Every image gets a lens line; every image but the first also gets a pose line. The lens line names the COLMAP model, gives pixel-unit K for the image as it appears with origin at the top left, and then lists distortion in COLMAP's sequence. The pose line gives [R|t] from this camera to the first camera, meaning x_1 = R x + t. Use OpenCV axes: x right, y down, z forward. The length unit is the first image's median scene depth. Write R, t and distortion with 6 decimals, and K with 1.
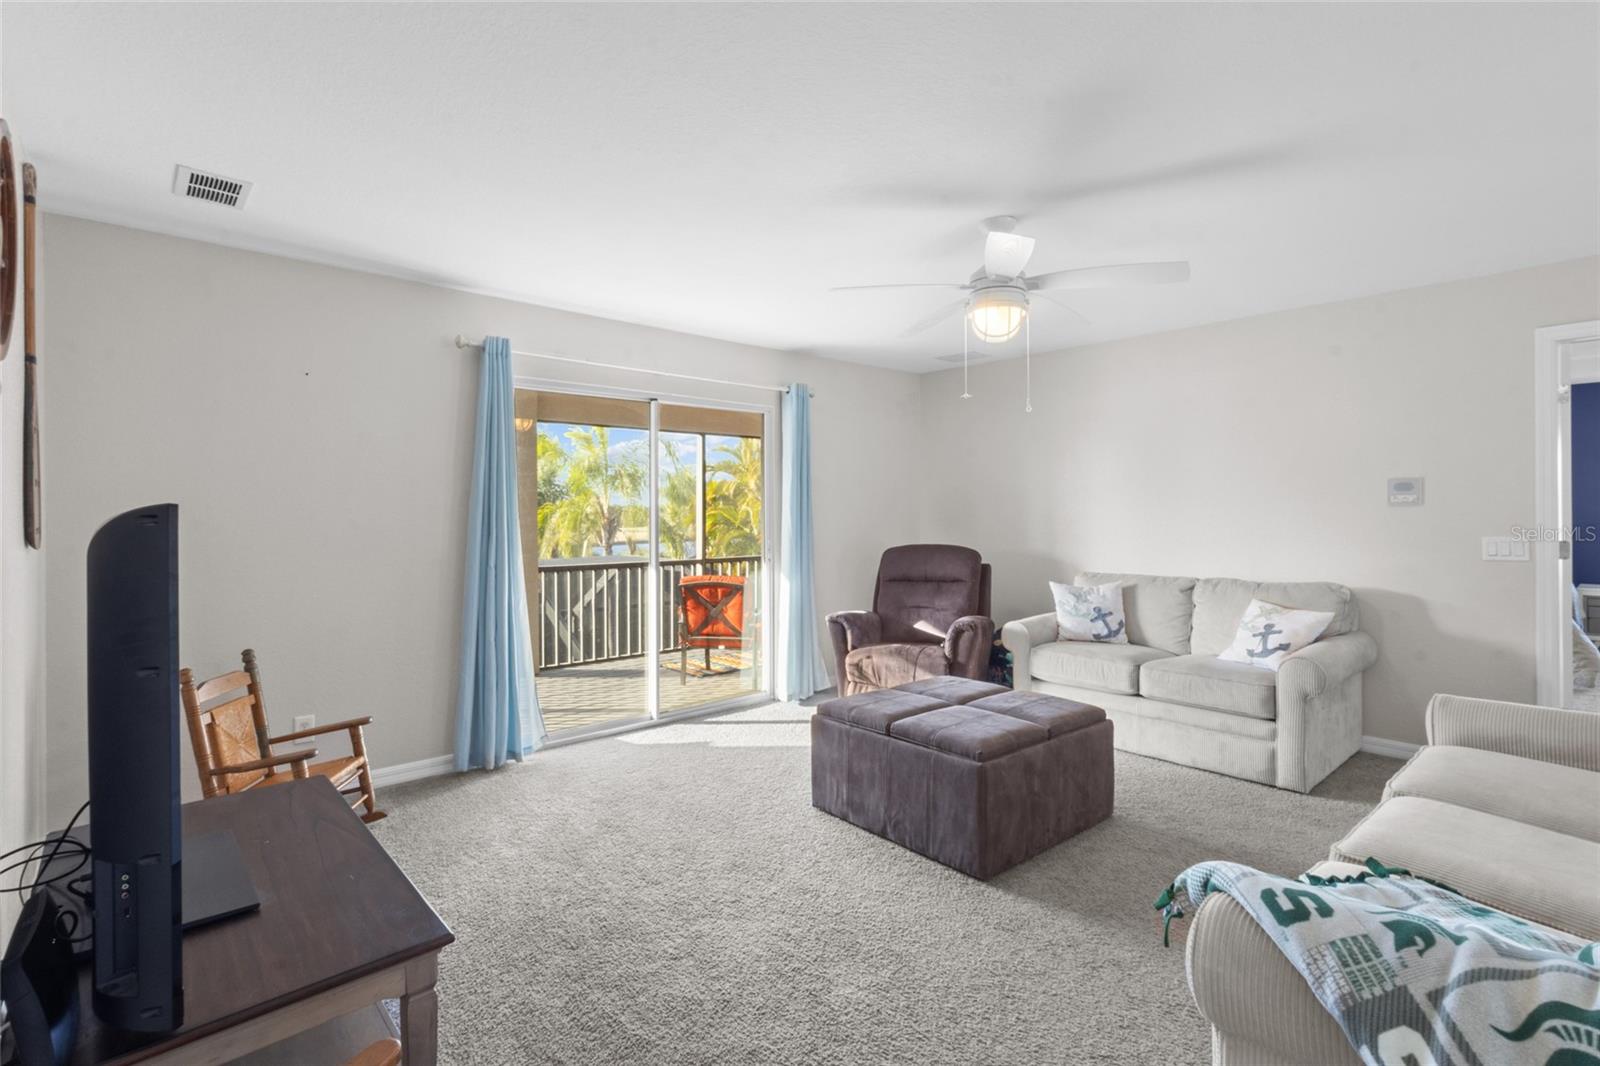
lens RADIAL K [[748.0, 0, 800.1], [0, 748.0, 507.0], [0, 0, 1]] dist [0.000858, 0.000619]
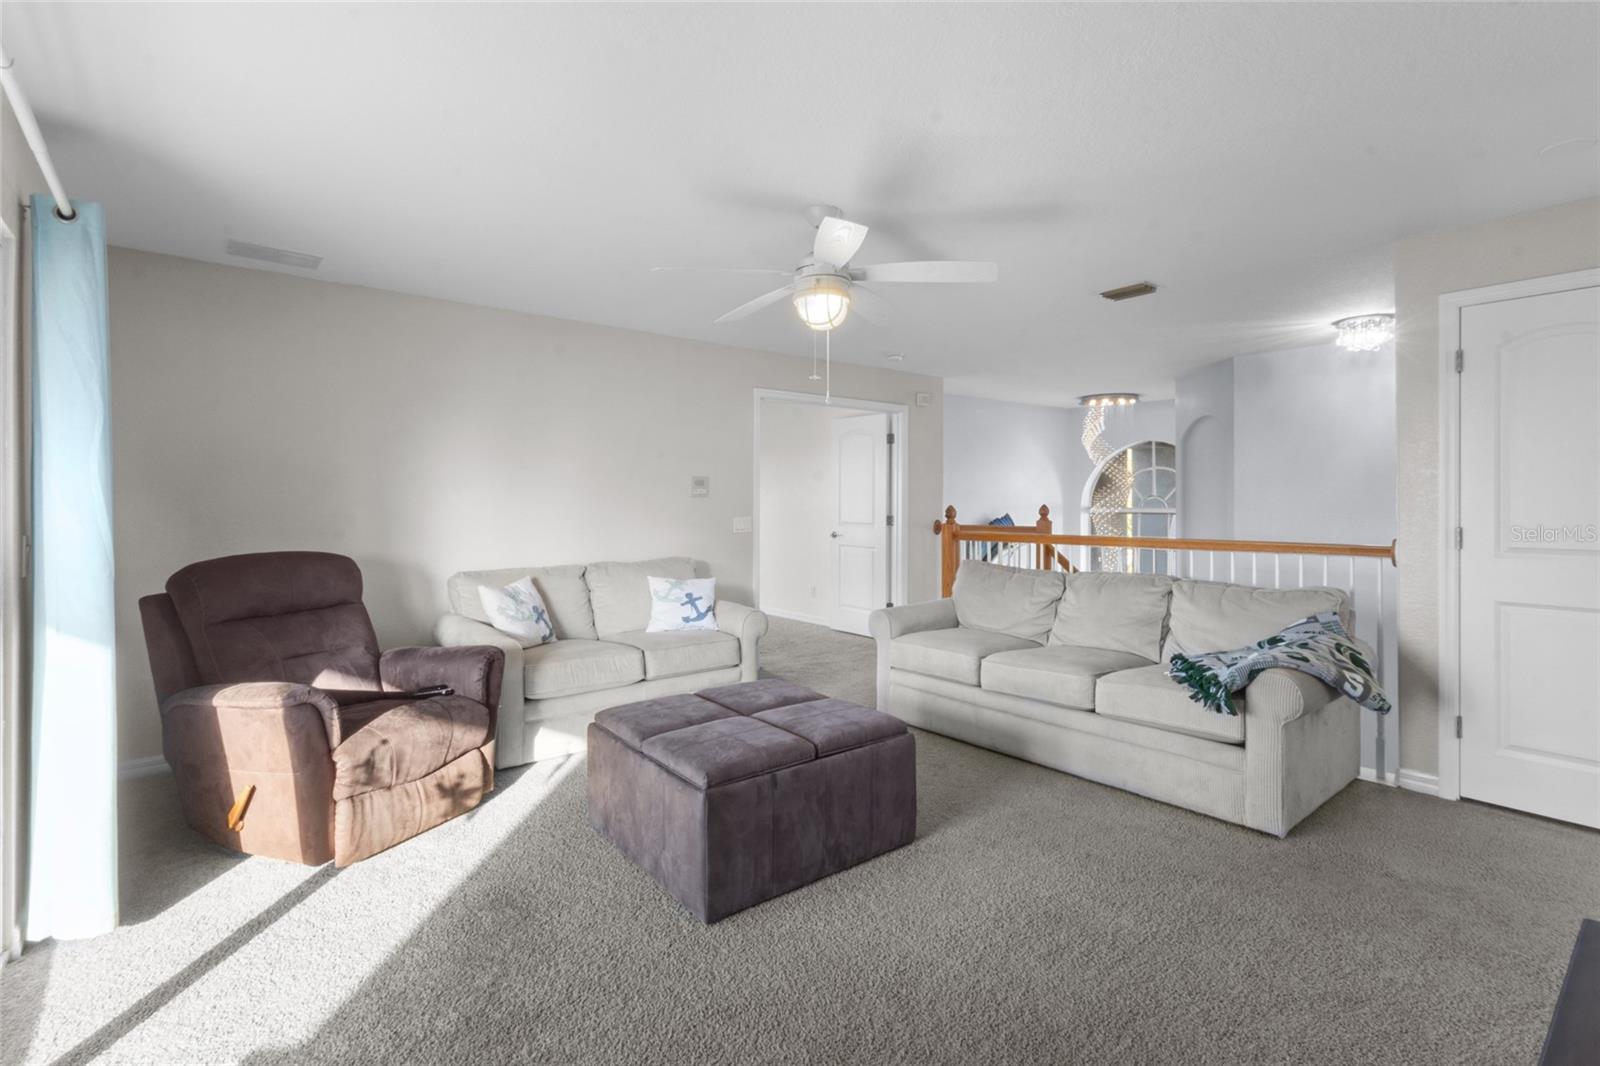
lens RADIAL K [[748.0, 0, 800.1], [0, 748.0, 507.0], [0, 0, 1]] dist [0.000858, 0.000619]
pose [[0.047429, -0.004648, 0.998864, -0.568960], [-0.005389, 0.999973, 0.004909, 0.009523], [-0.998860, -0.005615, 0.047403, 0.753500]]
